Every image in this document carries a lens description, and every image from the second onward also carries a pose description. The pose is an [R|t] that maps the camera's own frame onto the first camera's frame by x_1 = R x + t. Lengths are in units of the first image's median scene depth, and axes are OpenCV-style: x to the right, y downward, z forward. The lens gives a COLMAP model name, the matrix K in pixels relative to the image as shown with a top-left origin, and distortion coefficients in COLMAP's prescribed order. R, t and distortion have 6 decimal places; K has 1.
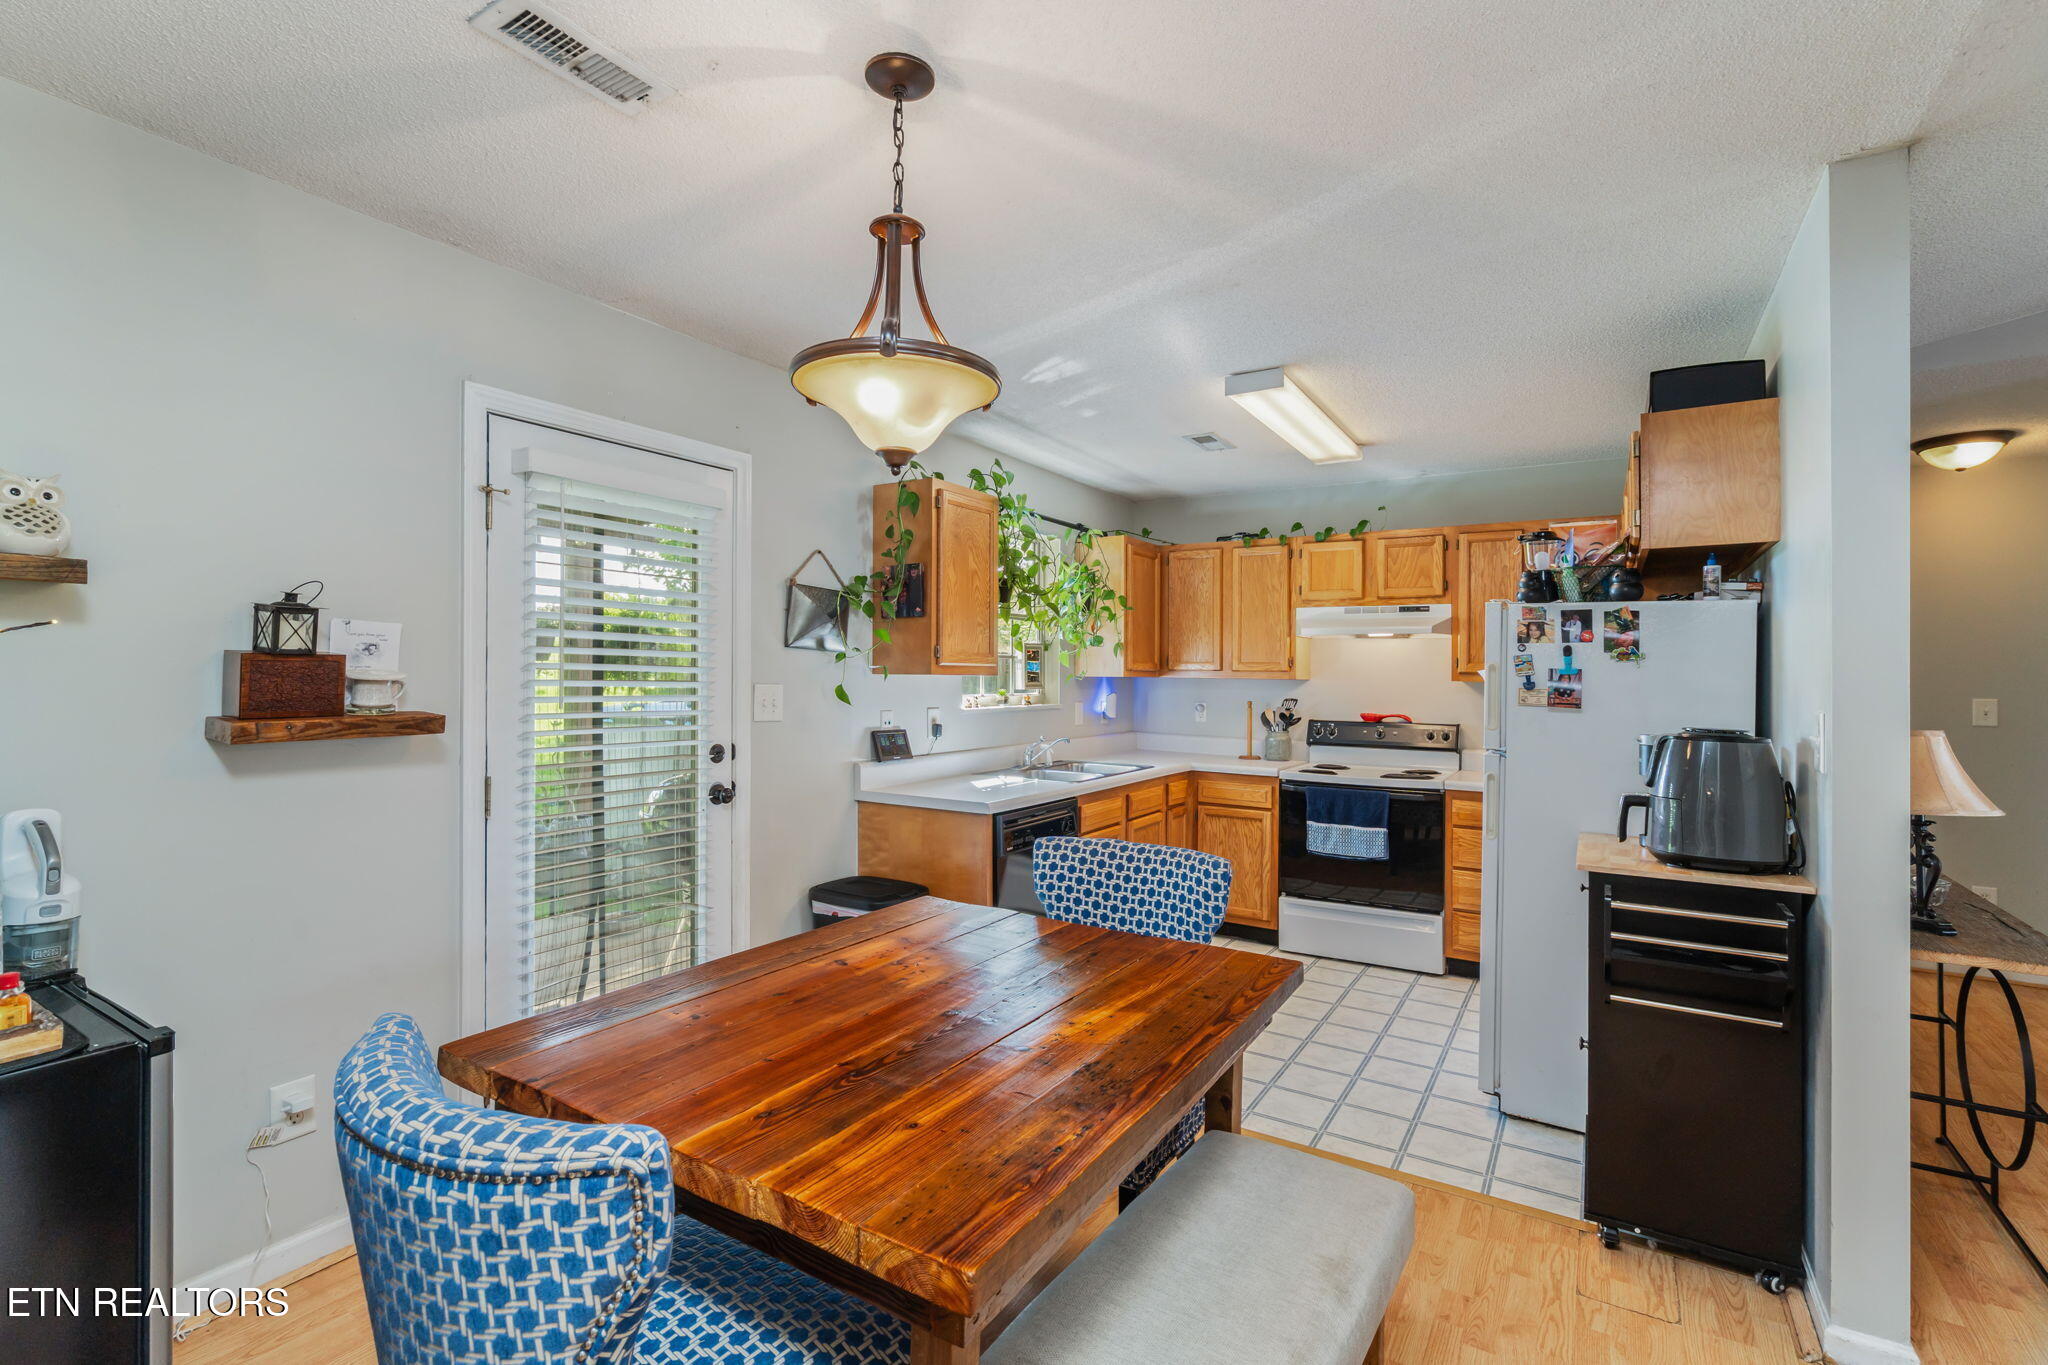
lens RADIAL K [[925.1, 0, 1013.9], [0, 925.1, 662.1], [0, 0, 1]] dist [-0.003275, 0.000375]
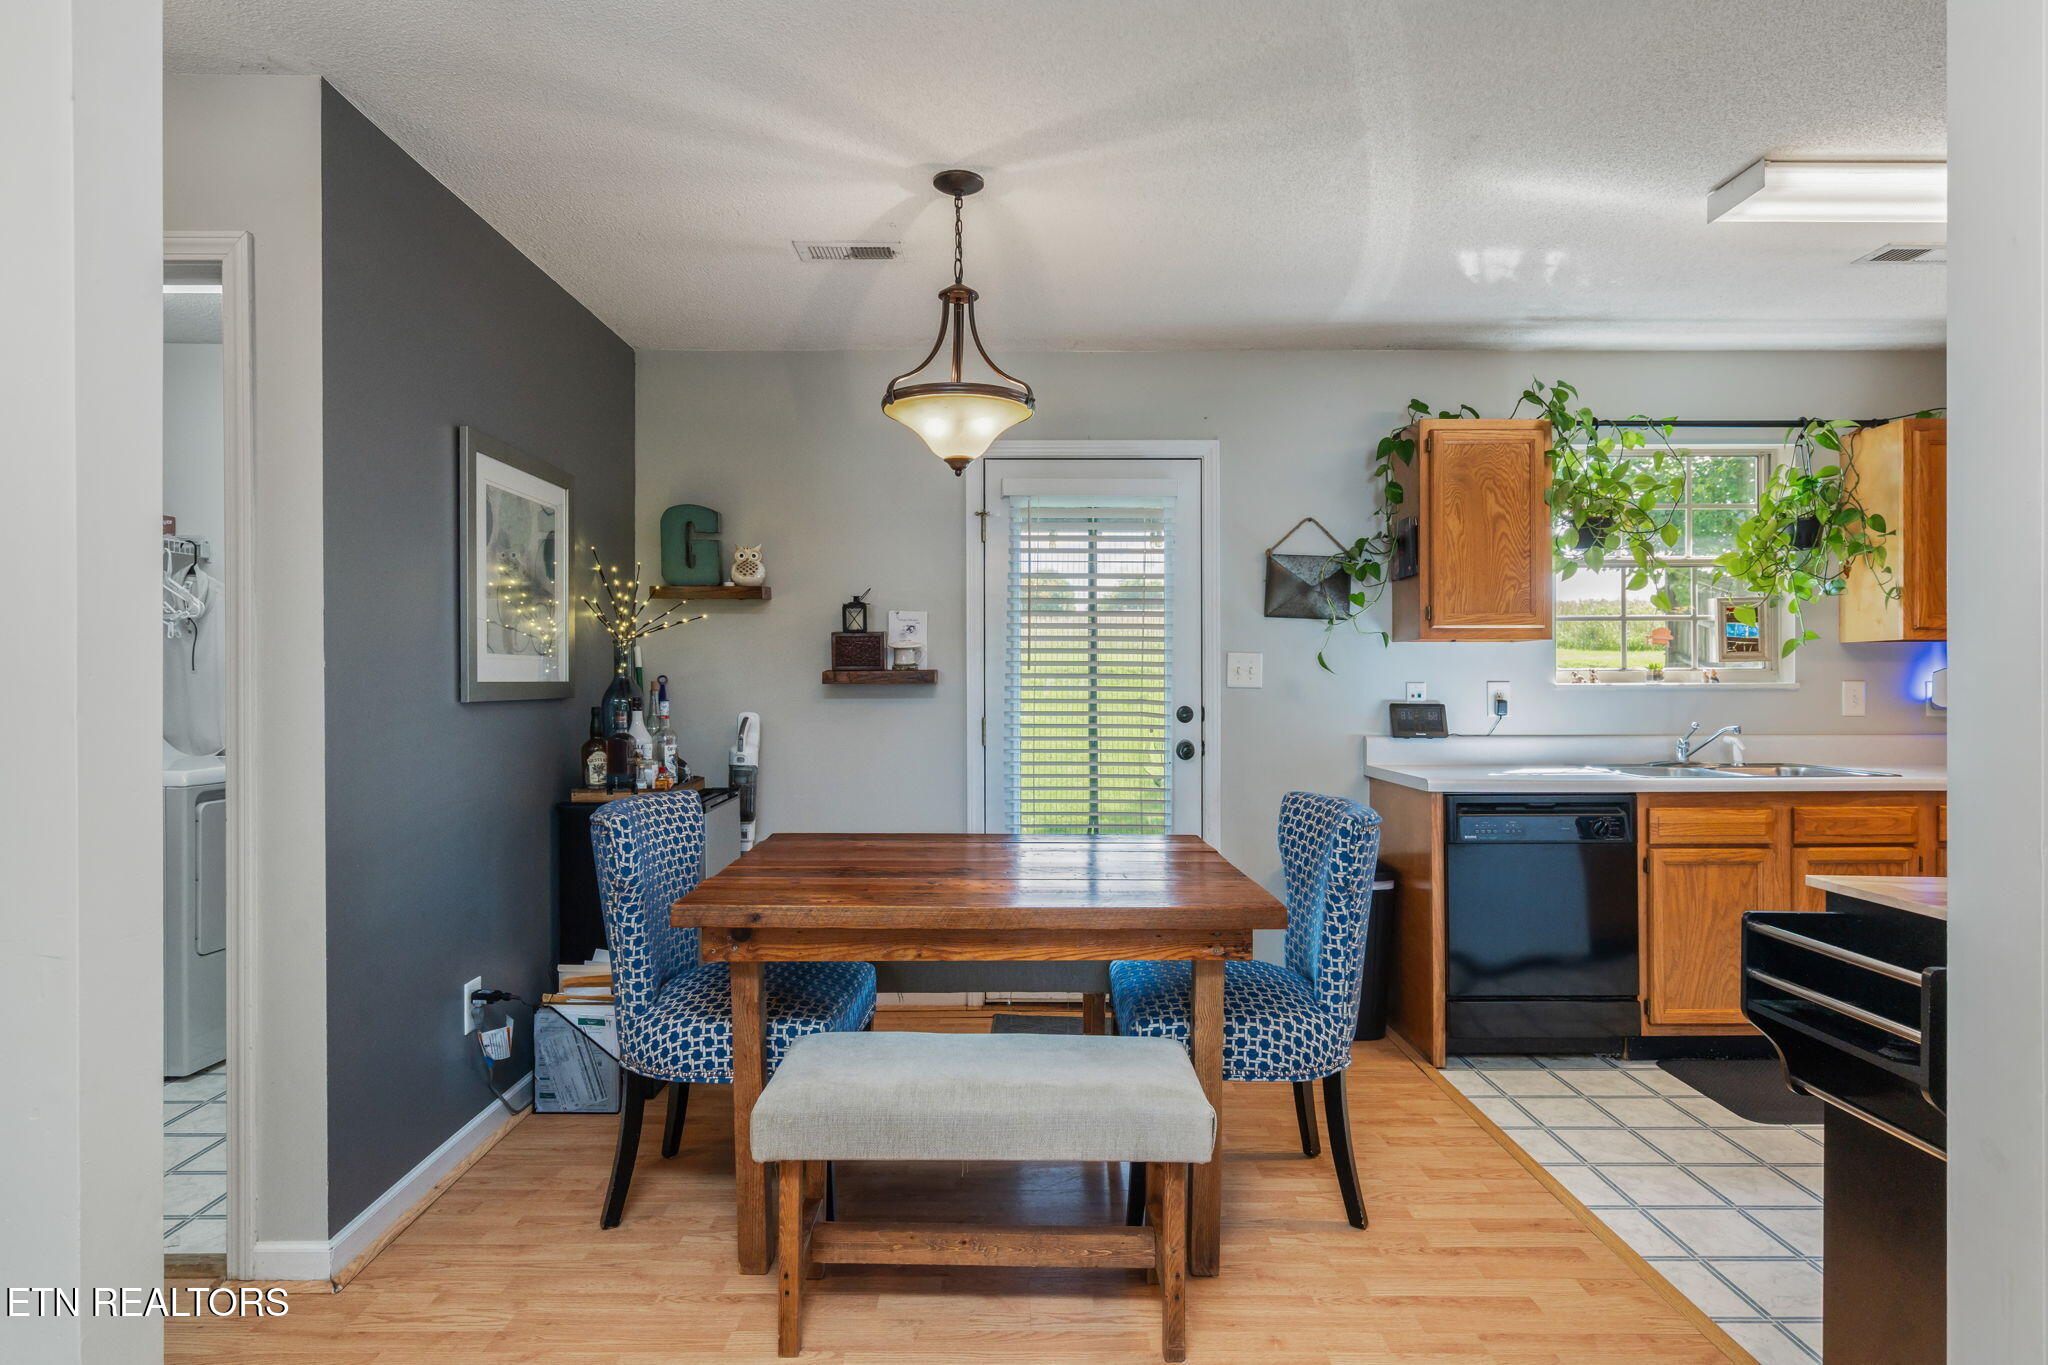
lens RADIAL K [[1119.6, 0, 1012.4], [0, 1119.6, 682.8], [0, 0, 1]] dist [0.006655, 0.001253]
pose [[0.540056, -0.009338, -0.841577, 0.478305], [0.017780, 0.999842, 0.000315, 0.038198], [0.841441, -0.015133, 0.540137, 0.061474]]
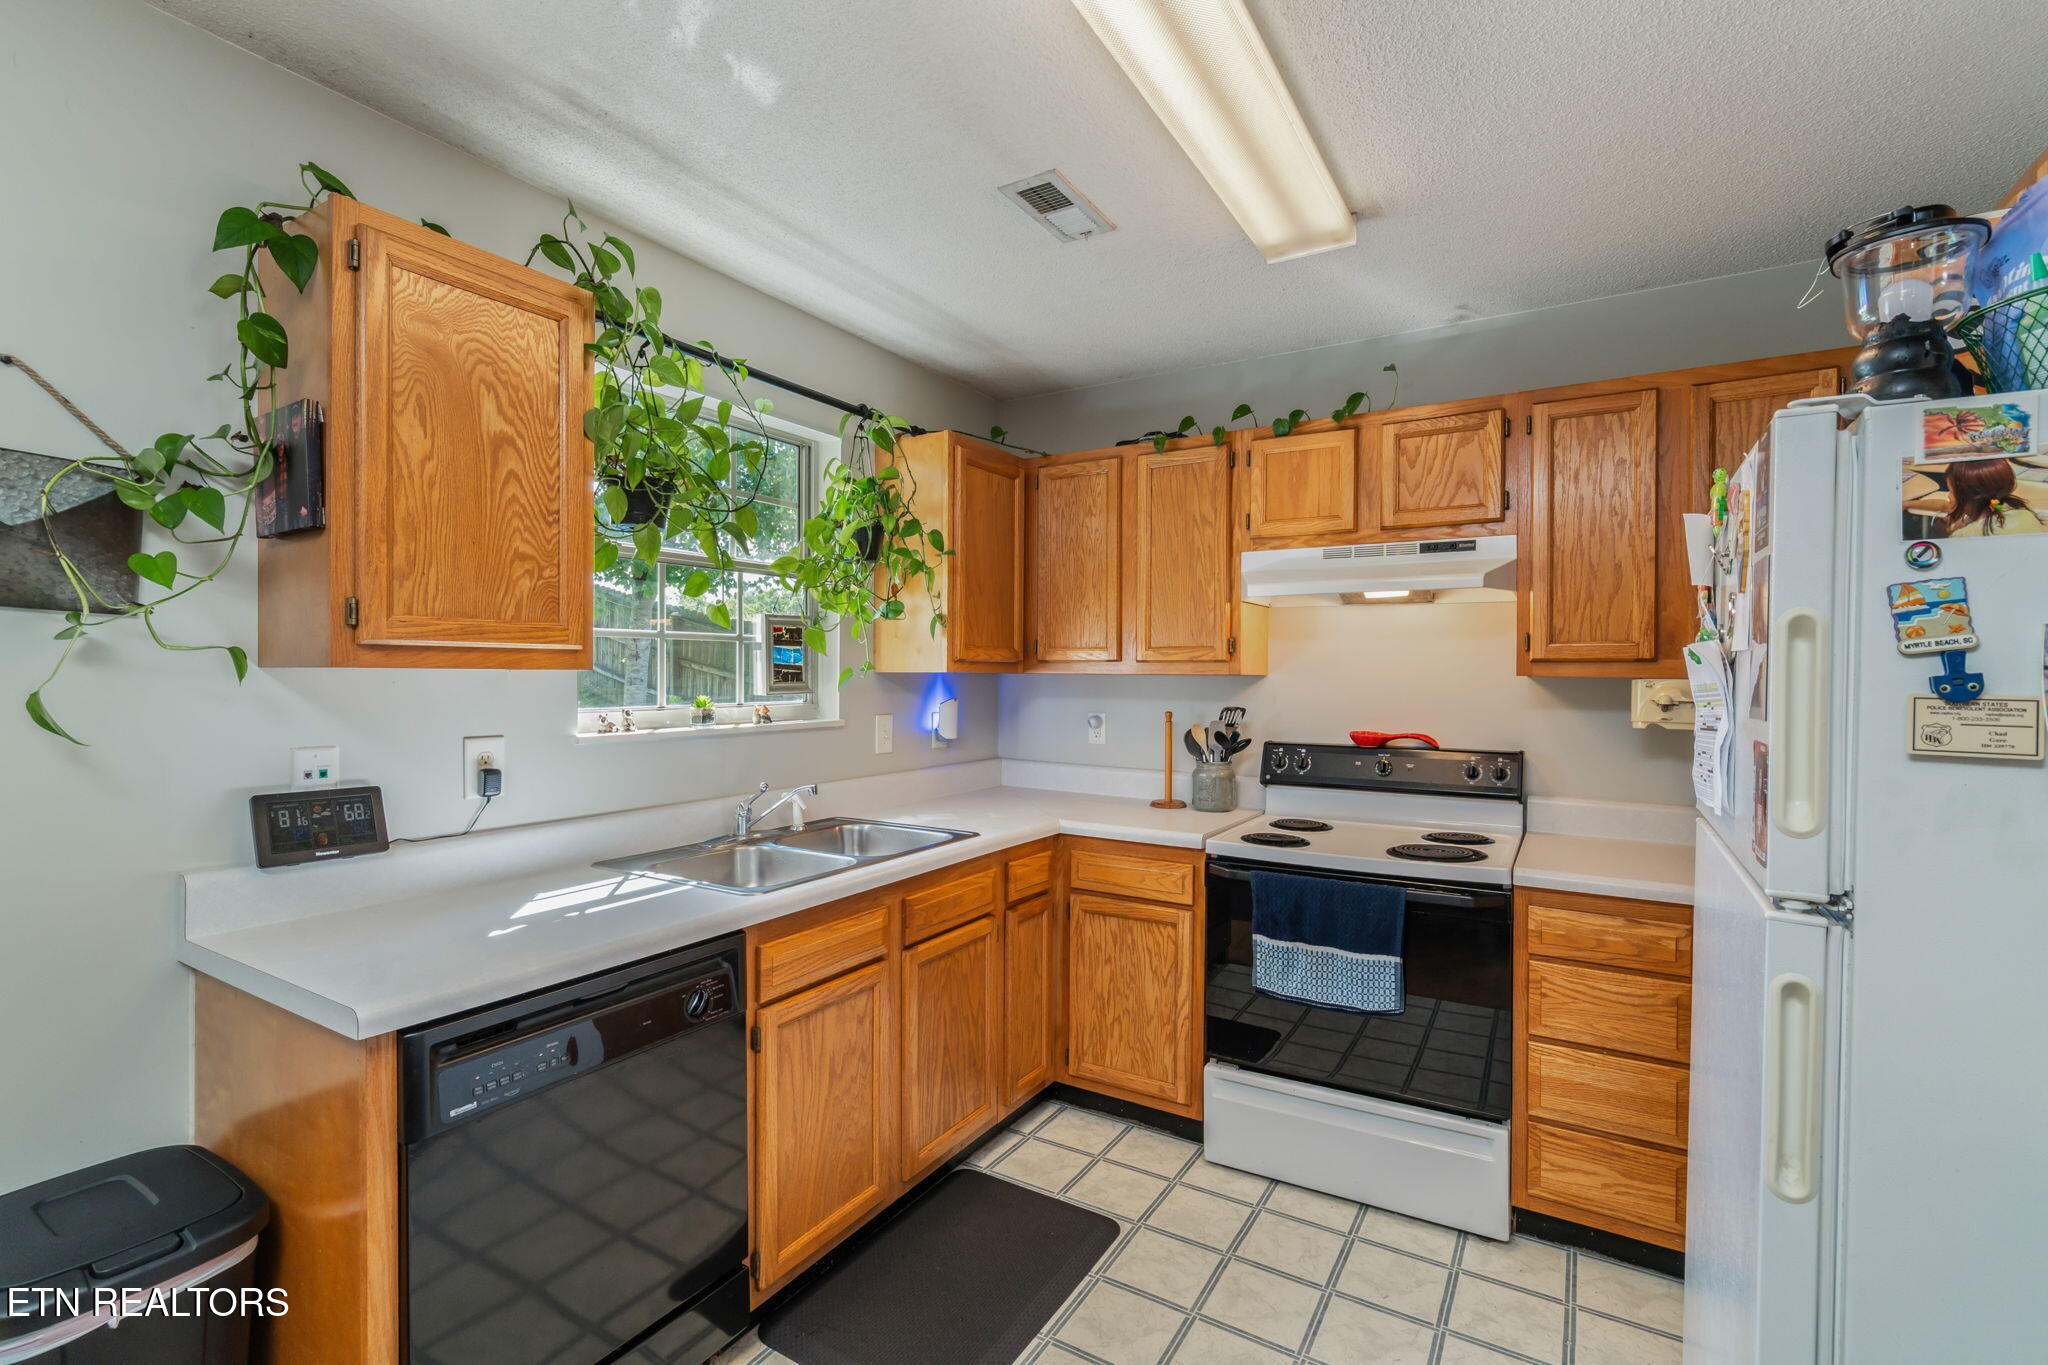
lens RADIAL K [[919.3, 0, 1021.1], [0, 919.3, 676.6], [0, 0, 1]] dist [-0.001899, 0.000446]
pose [[0.999842, -0.005067, 0.017055, 0.167938], [0.004774, 0.999841, 0.017175, 0.009774], [-0.017139, -0.017090, 0.999707, 0.453529]]
